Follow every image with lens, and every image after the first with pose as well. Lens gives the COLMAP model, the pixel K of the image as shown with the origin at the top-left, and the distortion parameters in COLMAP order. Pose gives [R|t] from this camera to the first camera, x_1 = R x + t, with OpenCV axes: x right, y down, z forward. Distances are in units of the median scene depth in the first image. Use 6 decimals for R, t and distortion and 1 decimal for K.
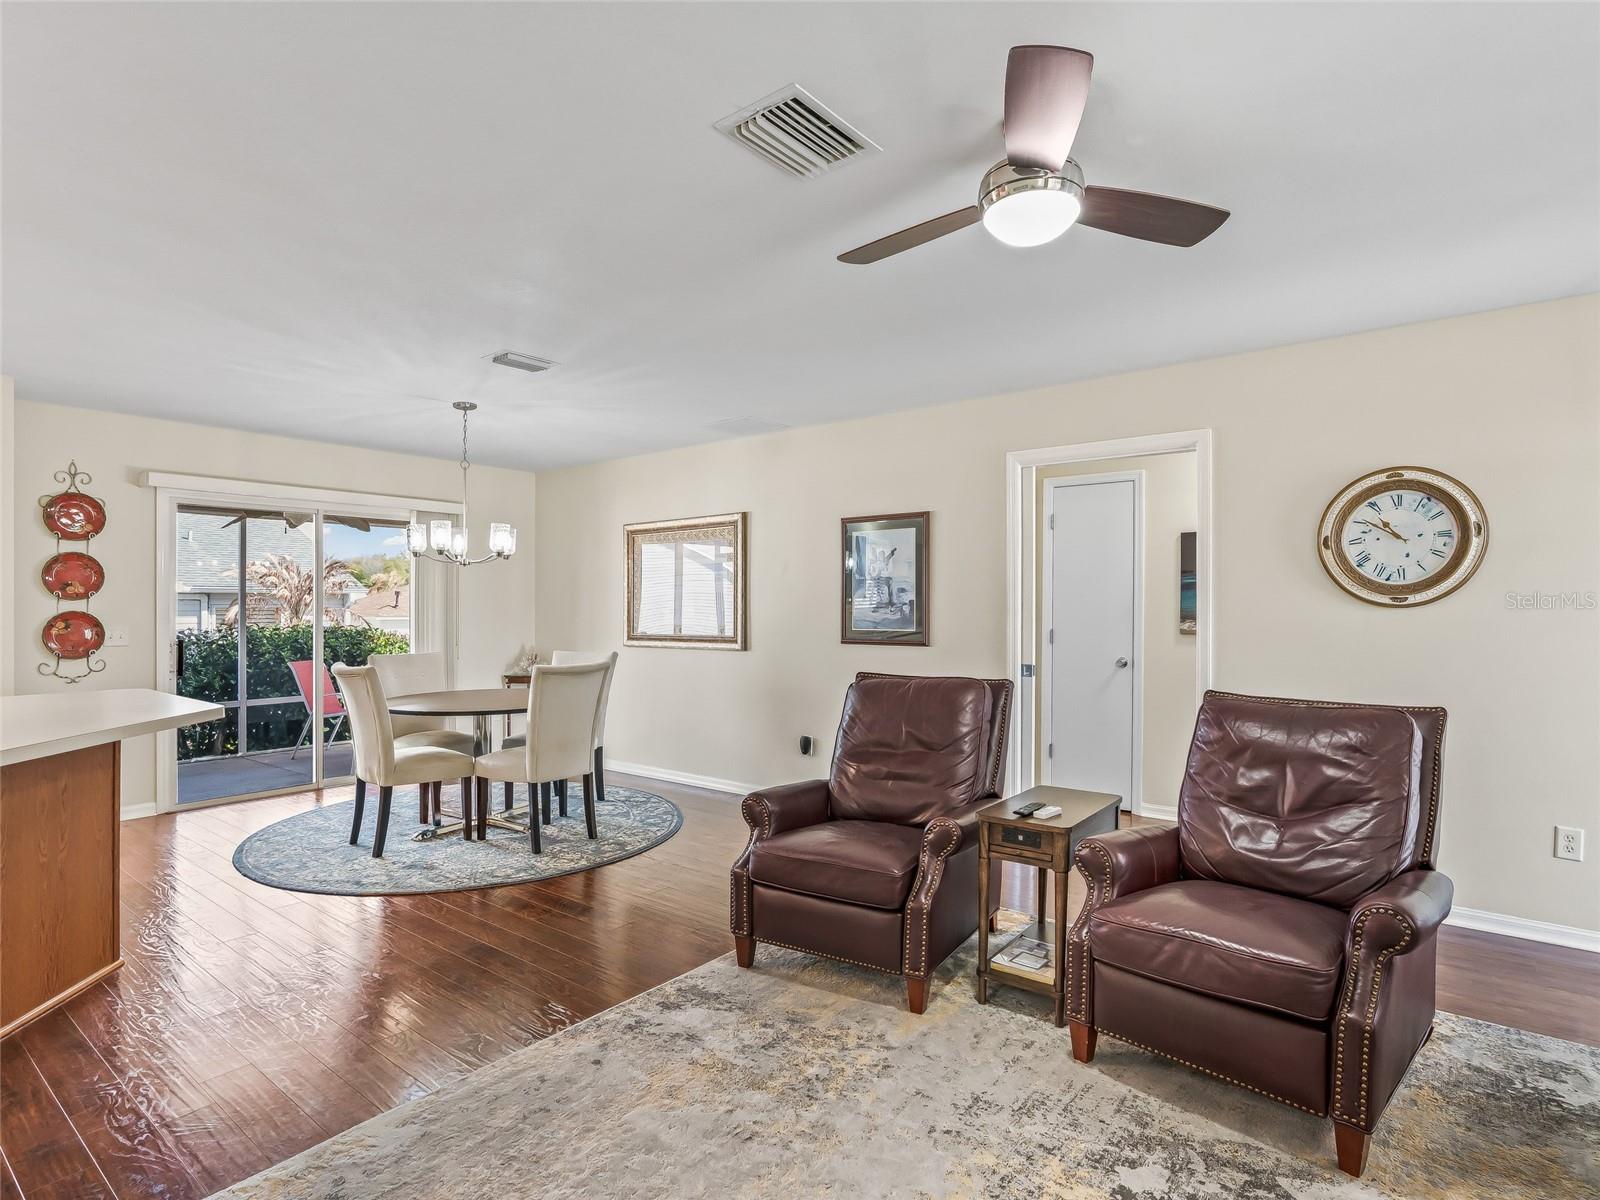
lens RADIAL K [[845.5, 0, 795.8], [0, 845.5, 600.3], [0, 0, 1]] dist [-0.036591, 0.022471]
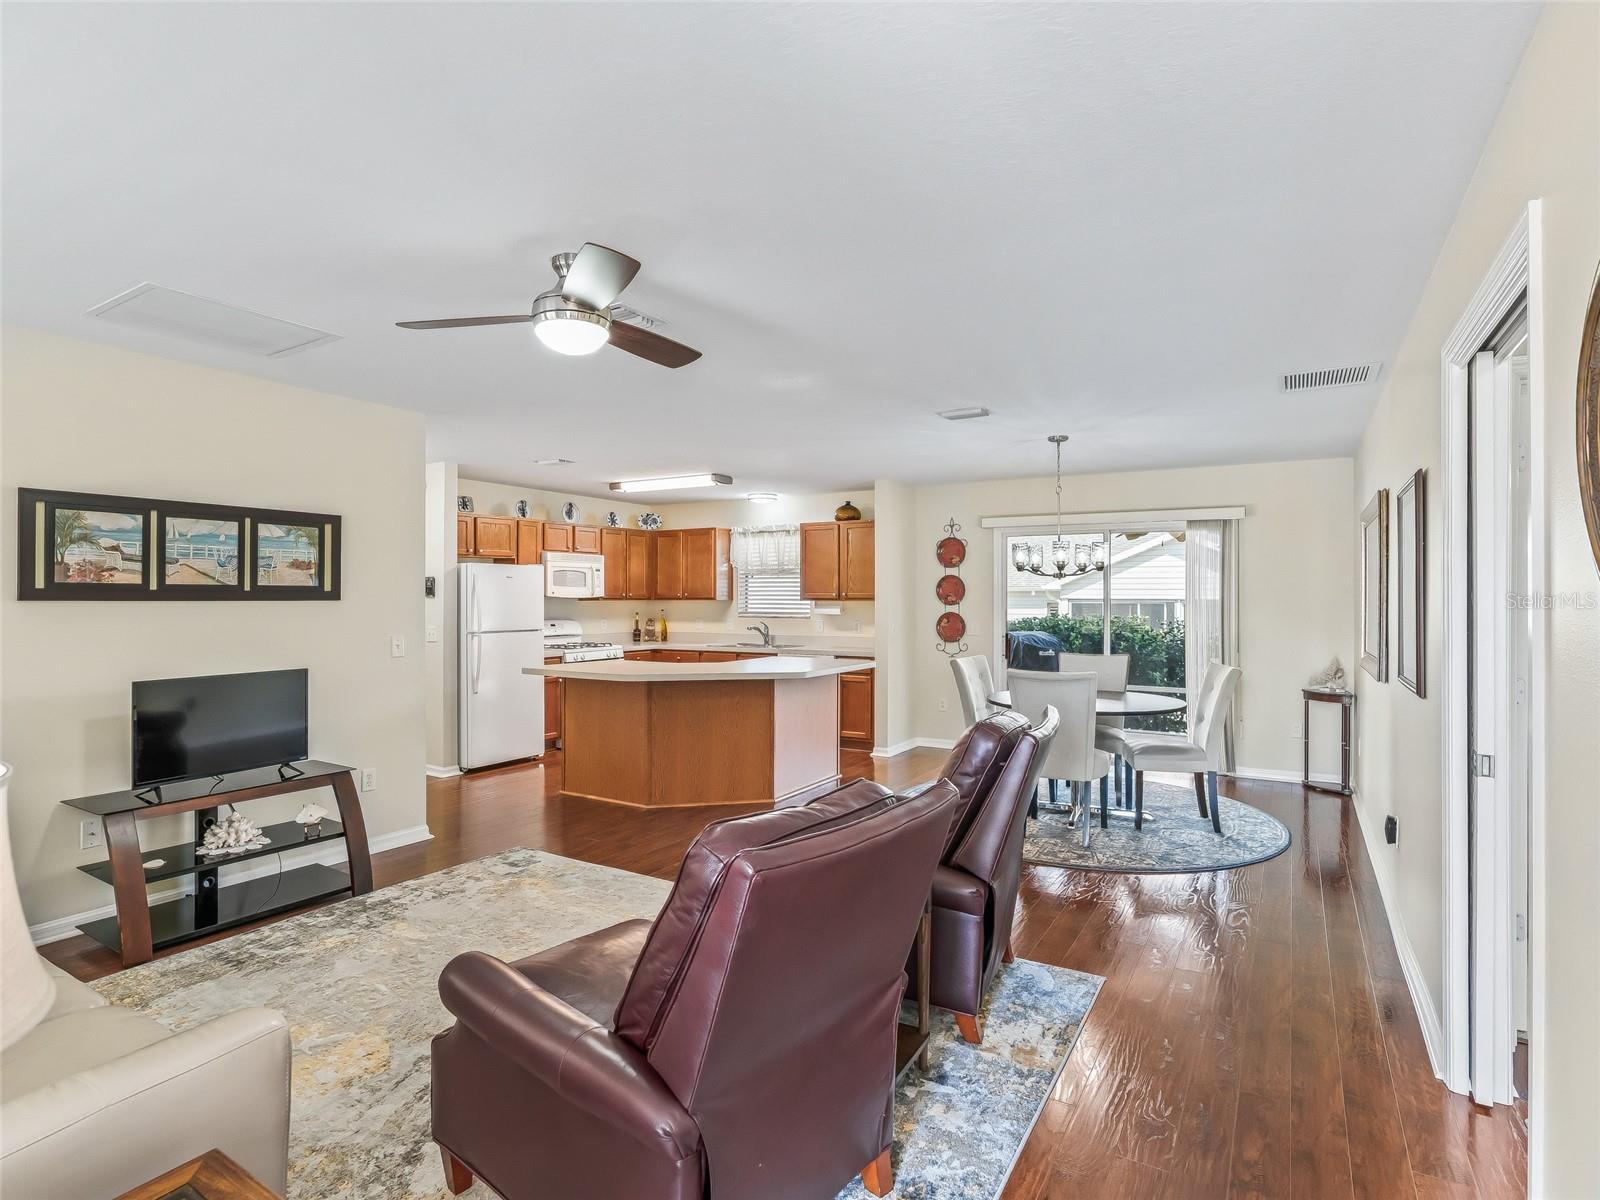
lens RADIAL K [[838.4, 0, 789.7], [0, 838.4, 583.3], [0, 0, 1]] dist [-0.034313, 0.023142]
pose [[0.130360, -0.013881, -0.991370, 0.711452], [0.004694, 0.999899, -0.013384, -0.023132], [0.991456, -0.002909, 0.130412, 0.513731]]
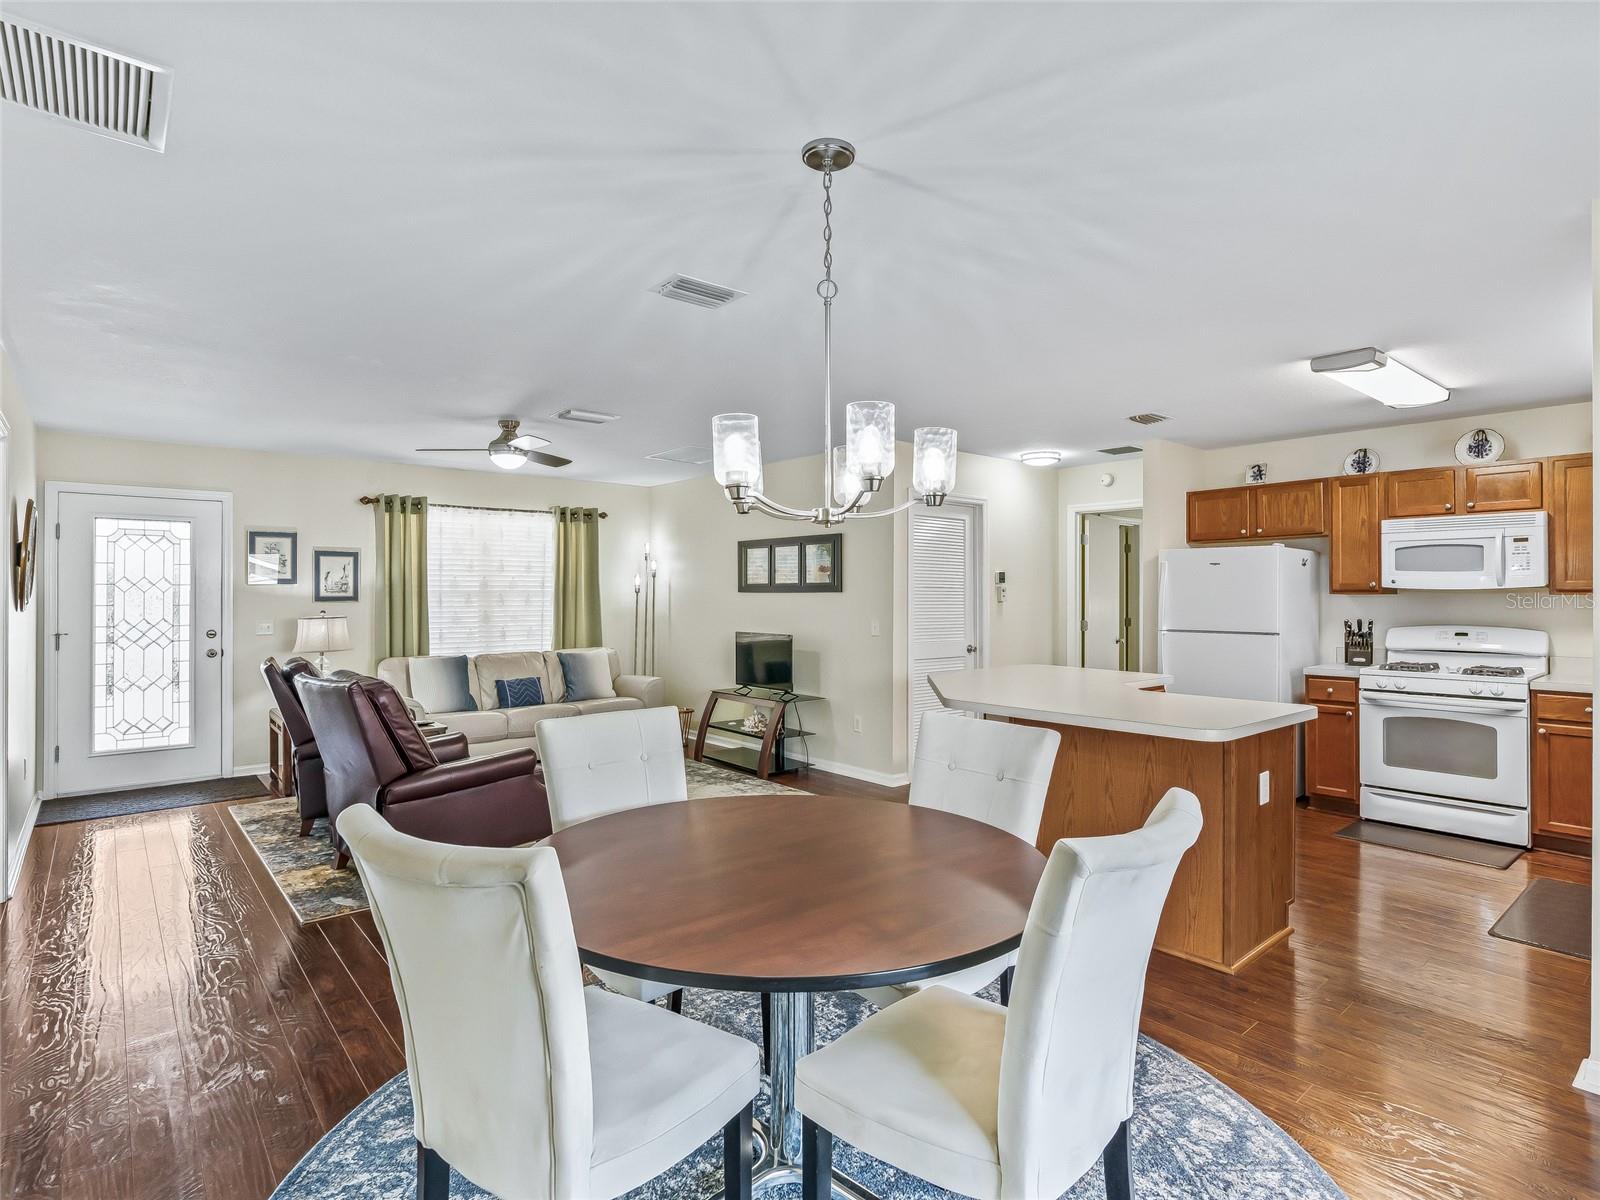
lens RADIAL K [[838.4, 0, 789.7], [0, 838.4, 583.3], [0, 0, 1]] dist [-0.034313, 0.023142]
pose [[-0.980449, 0.004969, 0.196709, -0.482940], [0.001166, 0.999810, -0.019443, -0.006686], [-0.196769, -0.018834, -0.980269, 1.492452]]
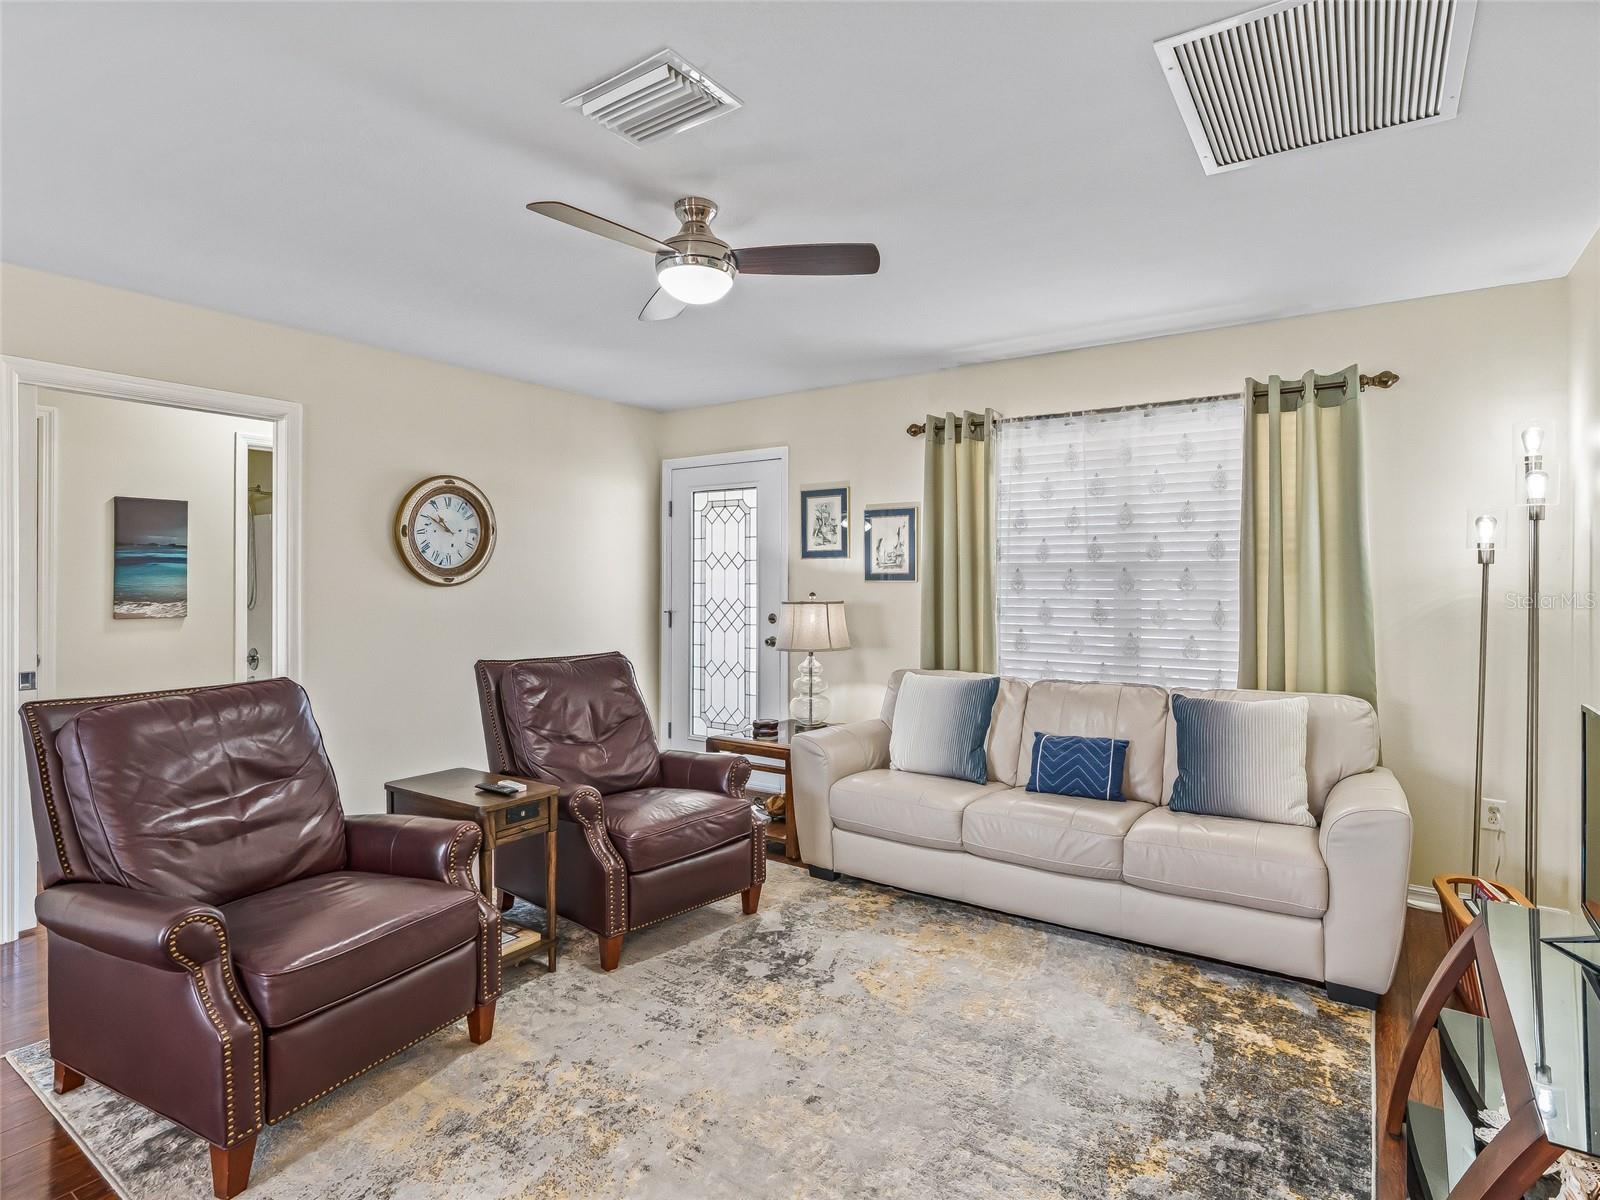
lens RADIAL K [[840.2, 0, 811.4], [0, 840.2, 569.5], [0, 0, 1]] dist [-0.035967, 0.021191]
pose [[-0.077528, 0.013221, 0.996903, -0.438984], [-0.008817, 0.999864, -0.013946, -0.003003], [-0.996951, -0.009871, -0.077401, 0.408606]]
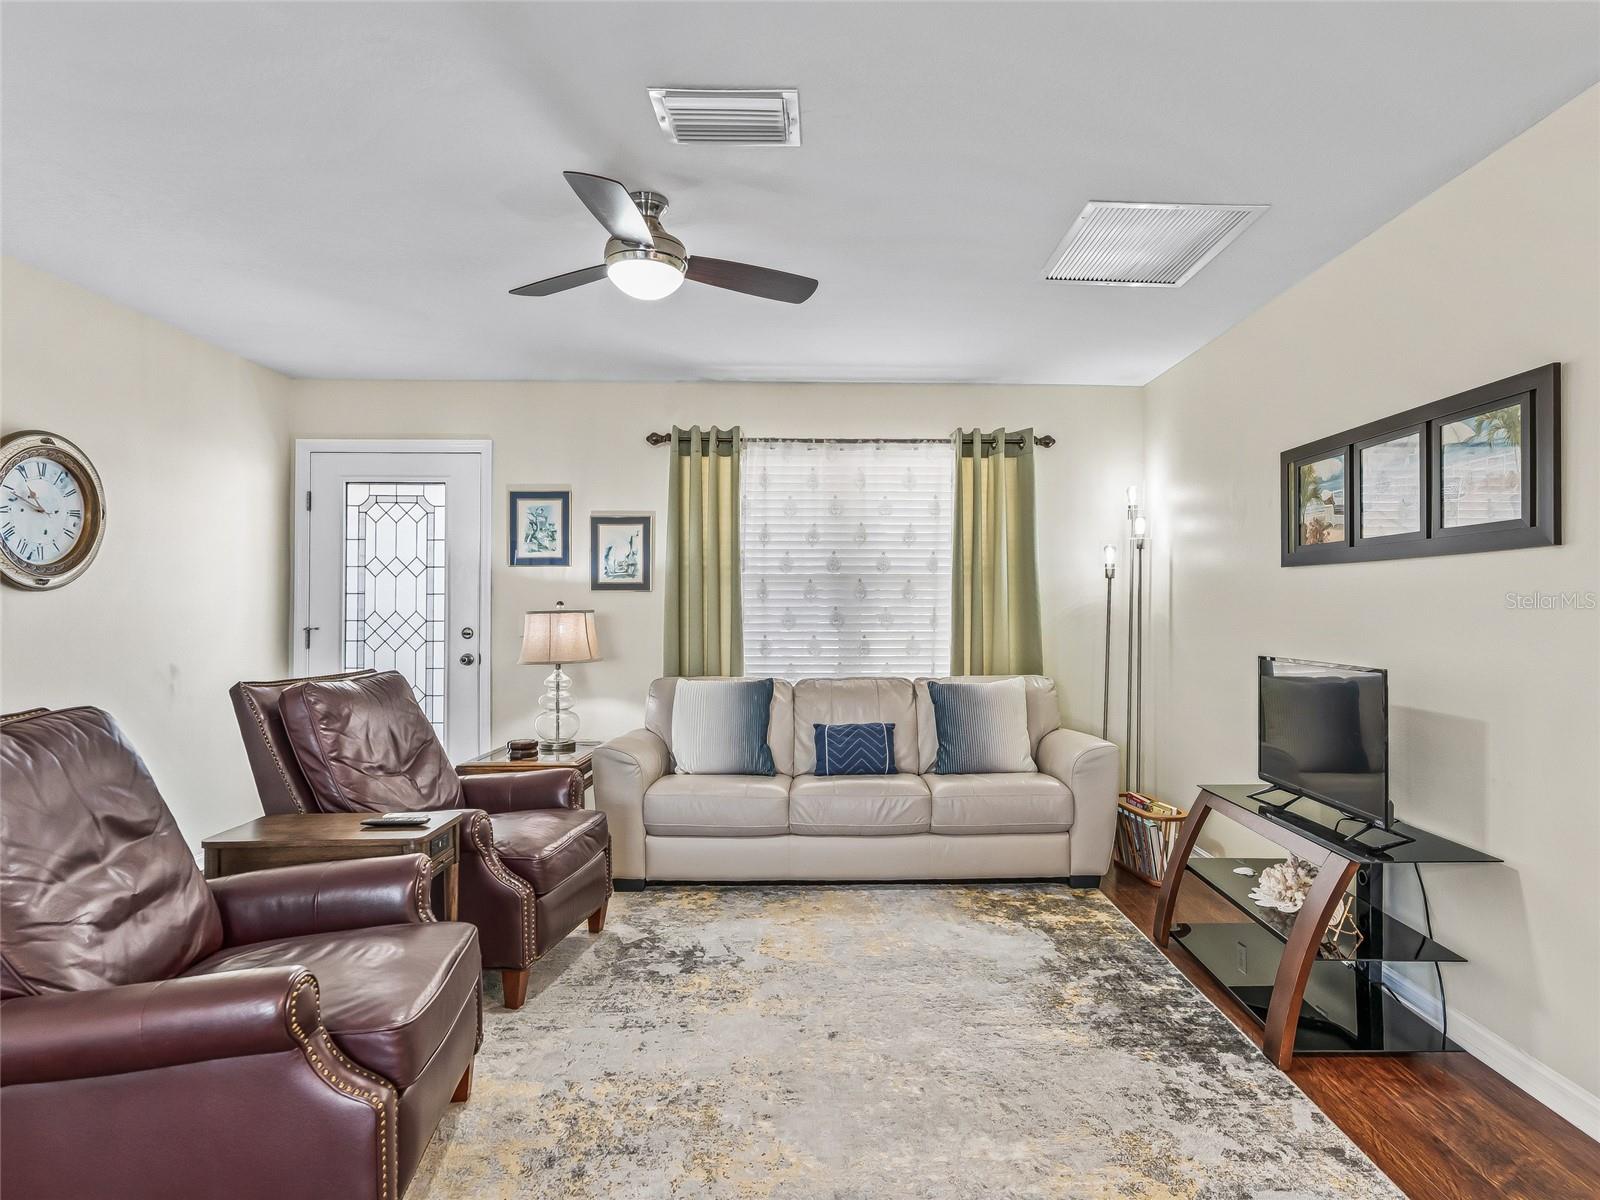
lens RADIAL K [[911.6, 0, 842.8], [0, 911.6, 592.0], [0, 0, 1]] dist [-0.025181, 0.029457]
pose [[-0.646663, 0.012414, 0.762675, -0.417359], [-0.006433, 0.999743, -0.021727, 0.018995], [-0.762749, -0.018956, -0.646417, 0.728302]]
